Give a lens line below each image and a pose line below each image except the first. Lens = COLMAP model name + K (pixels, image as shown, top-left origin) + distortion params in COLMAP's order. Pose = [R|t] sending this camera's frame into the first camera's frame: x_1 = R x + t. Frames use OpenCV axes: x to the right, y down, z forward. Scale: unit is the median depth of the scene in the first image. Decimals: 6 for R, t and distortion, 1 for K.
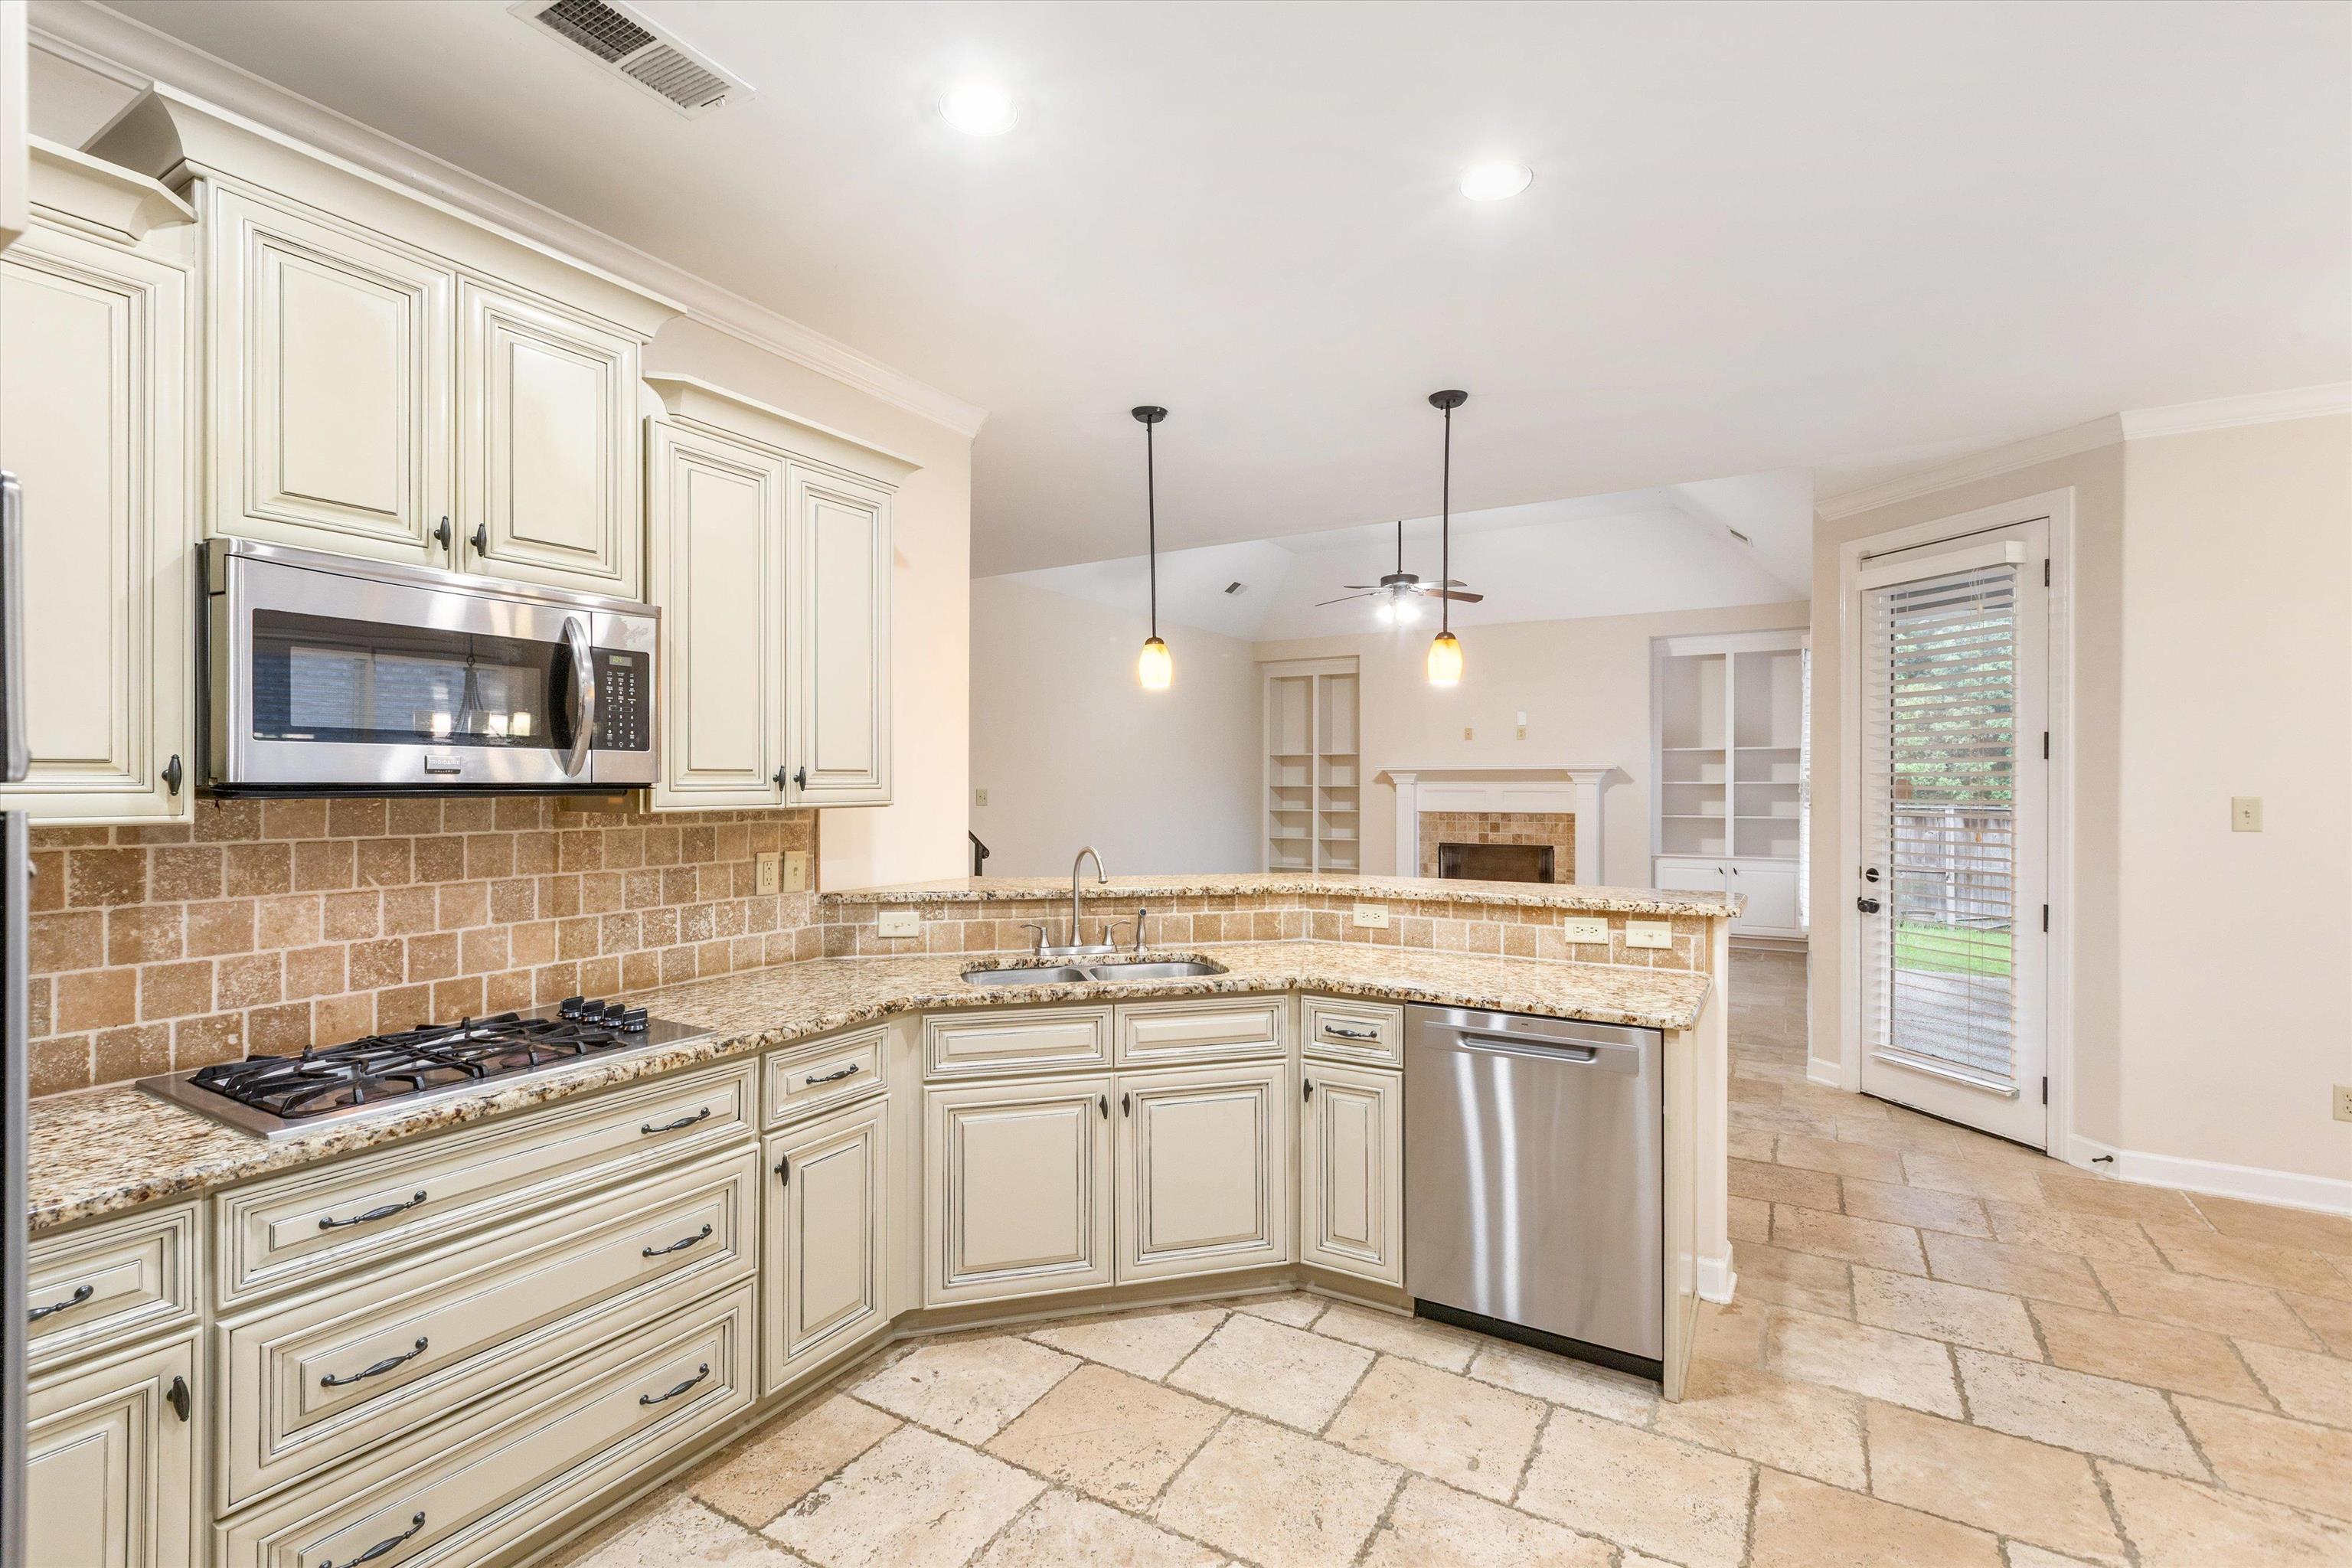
lens RADIAL K [[1071.0, 0, 1165.0], [0, 1071.0, 779.5], [0, 0, 1]] dist [0.002272, 0.001228]
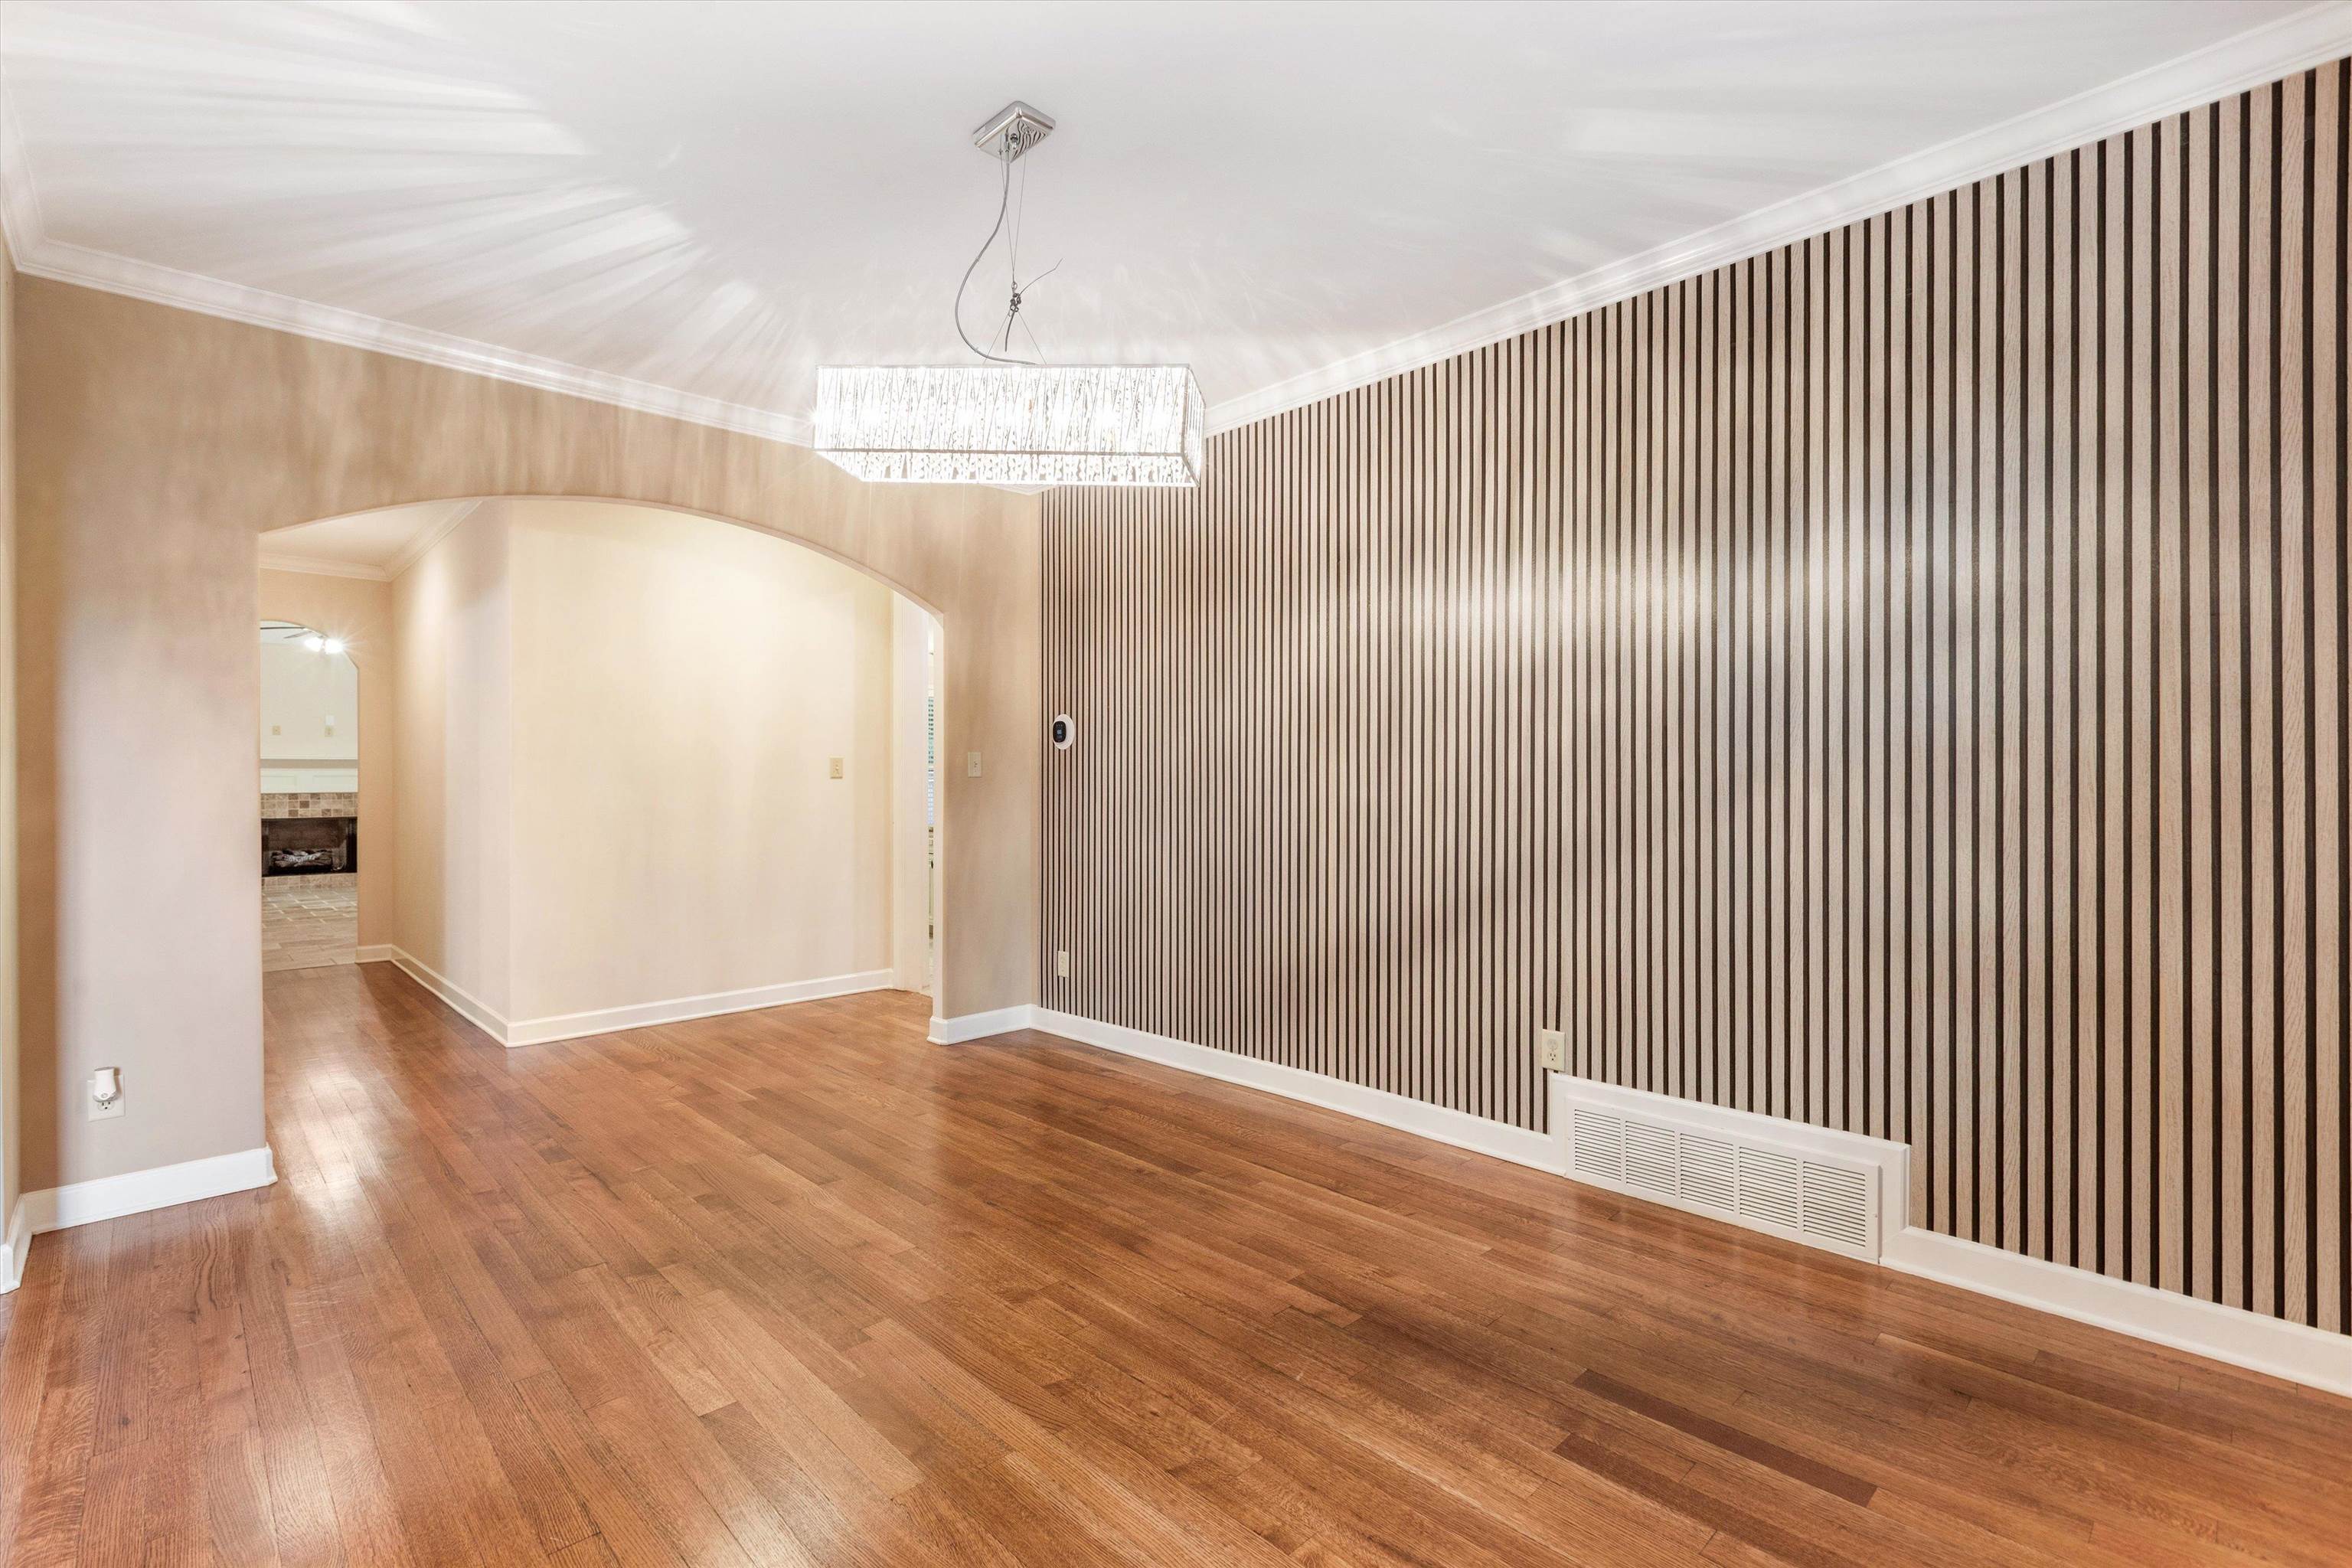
lens RADIAL K [[1071.0, 0, 1152.9], [0, 1071.0, 782.2], [0, 0, 1]] dist [0.002272, 0.001228]
pose [[0.277777, -0.007327, 0.960618, -1.939934], [-0.001089, 0.999968, 0.007943, 0.021377], [-0.960645, -0.003253, 0.277760, -0.971493]]
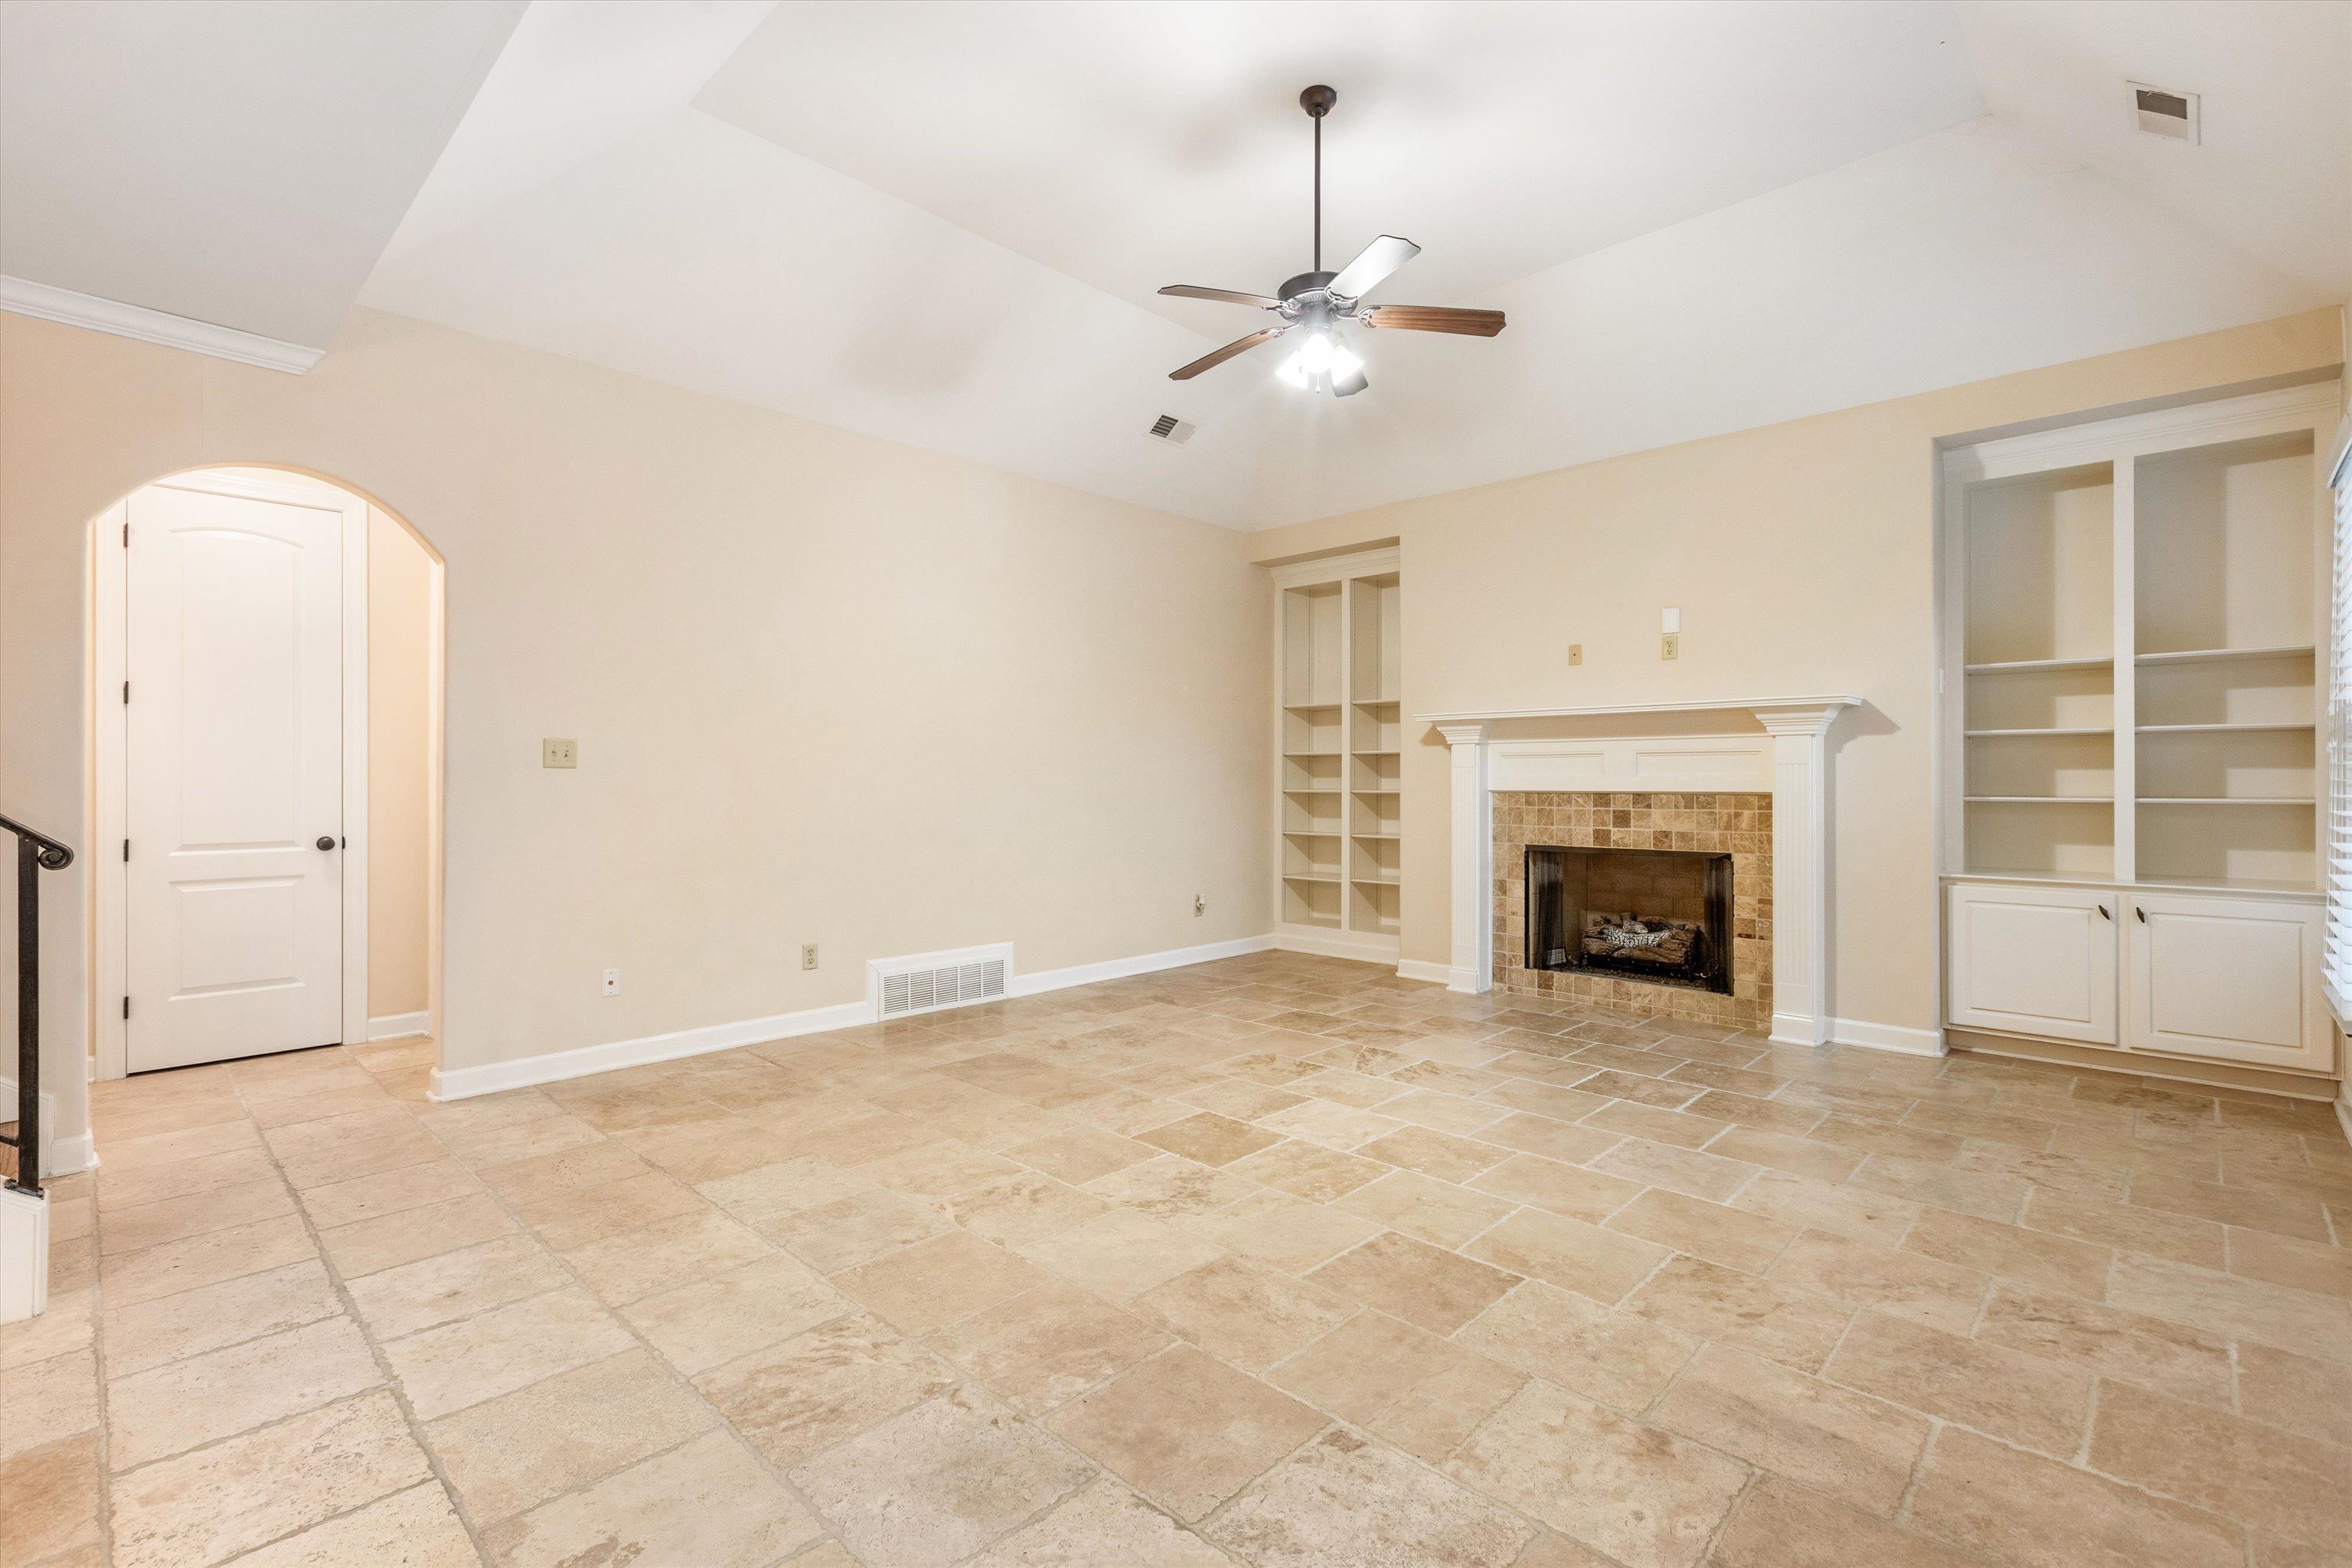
lens RADIAL K [[1071.0, 0, 1163.5], [0, 1071.0, 769.3], [0, 0, 1]] dist [0.002272, 0.001228]
pose [[0.971875, -0.003632, -0.235471, 0.637678], [0.002147, 0.999976, -0.006566, 0.068147], [0.235489, 0.005875, 0.971859, 1.240115]]
